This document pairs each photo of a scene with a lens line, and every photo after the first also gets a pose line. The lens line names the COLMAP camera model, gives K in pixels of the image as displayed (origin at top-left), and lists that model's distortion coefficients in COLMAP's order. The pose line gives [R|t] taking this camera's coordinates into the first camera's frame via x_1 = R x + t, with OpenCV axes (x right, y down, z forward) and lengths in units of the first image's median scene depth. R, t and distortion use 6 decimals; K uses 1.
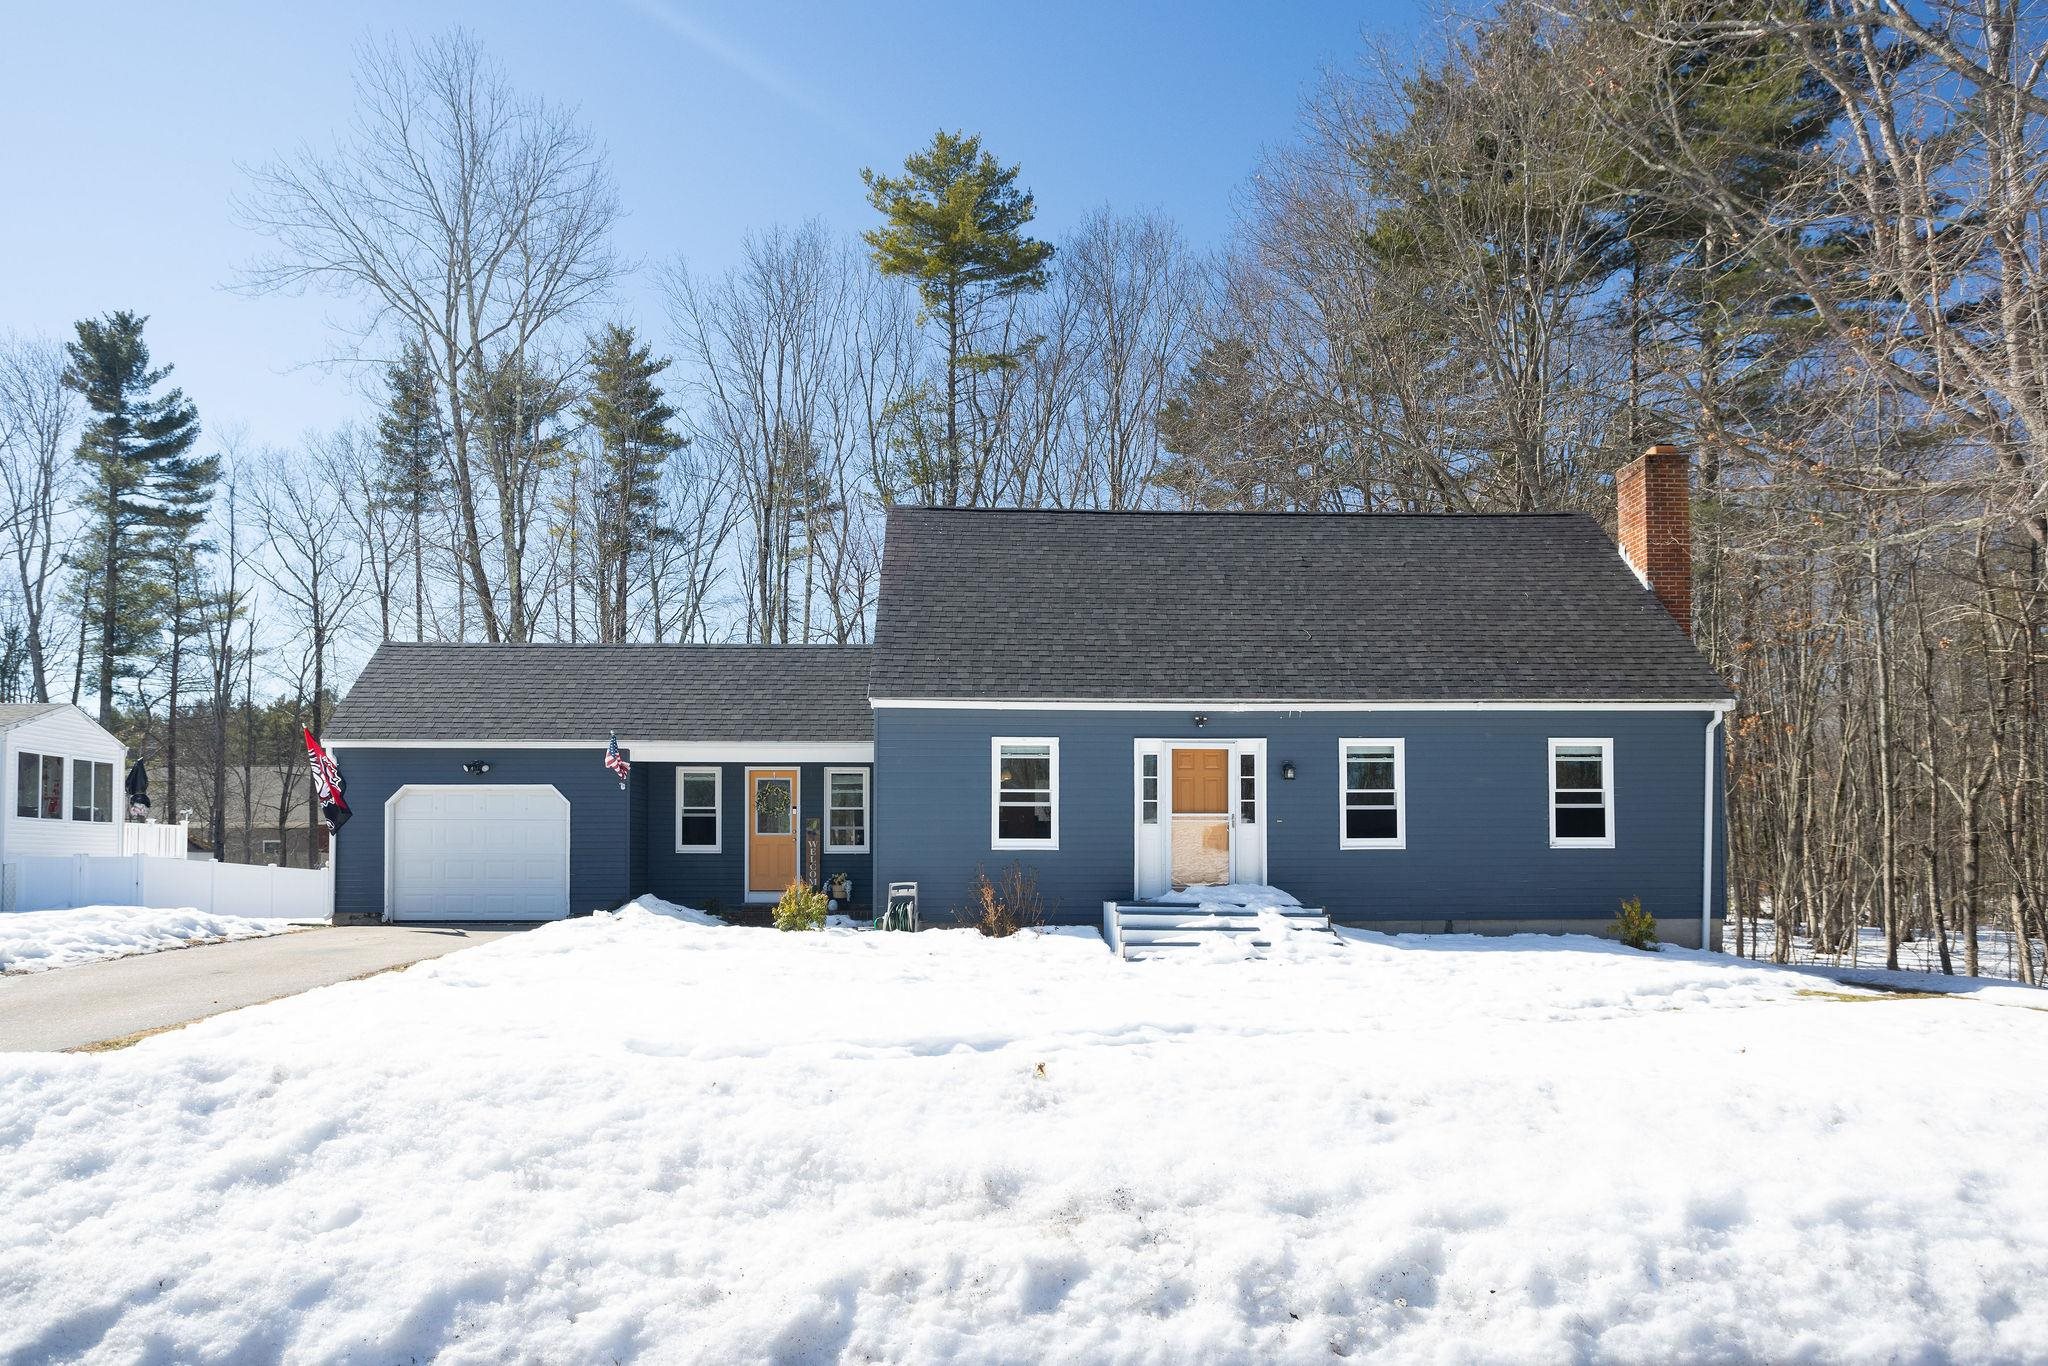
lens RADIAL K [[1422.2, 0, 1024.0], [0, 1422.2, 683.0], [0, 0, 1]] dist [-0.005203, -0.001339]
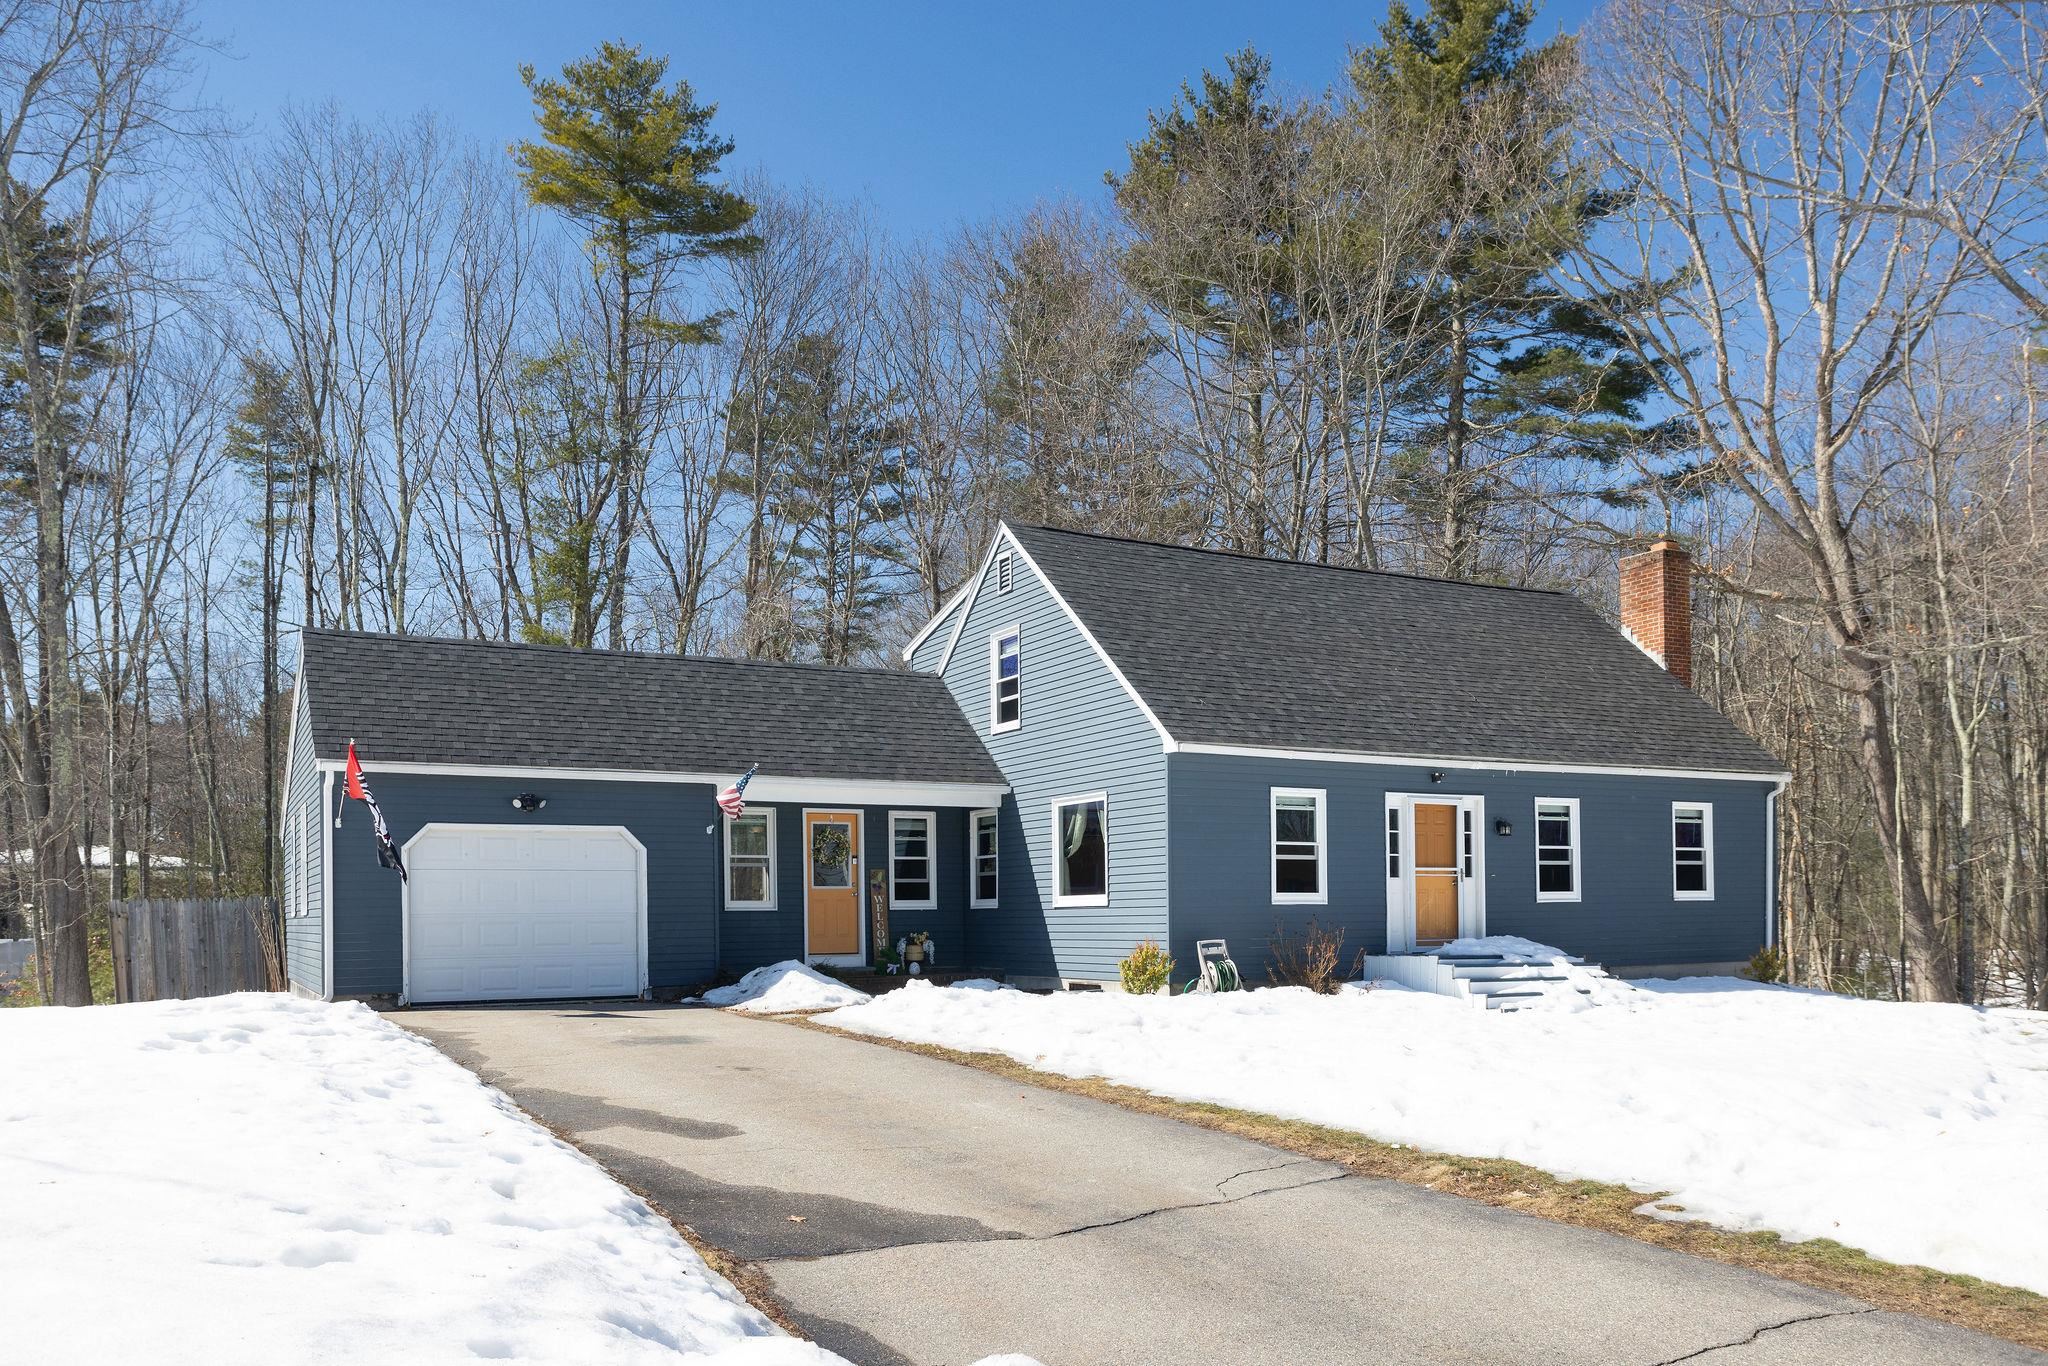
lens RADIAL K [[1590.2, 0, 1023.9], [0, 1590.2, 759.8], [0, 0, 1]] dist [-0.005908, -0.001092]
pose [[0.888673, 0.035687, 0.457151, -0.576396], [-0.048874, 0.998659, 0.017048, 0.008468], [-0.455930, -0.037493, 0.889226, 0.110962]]
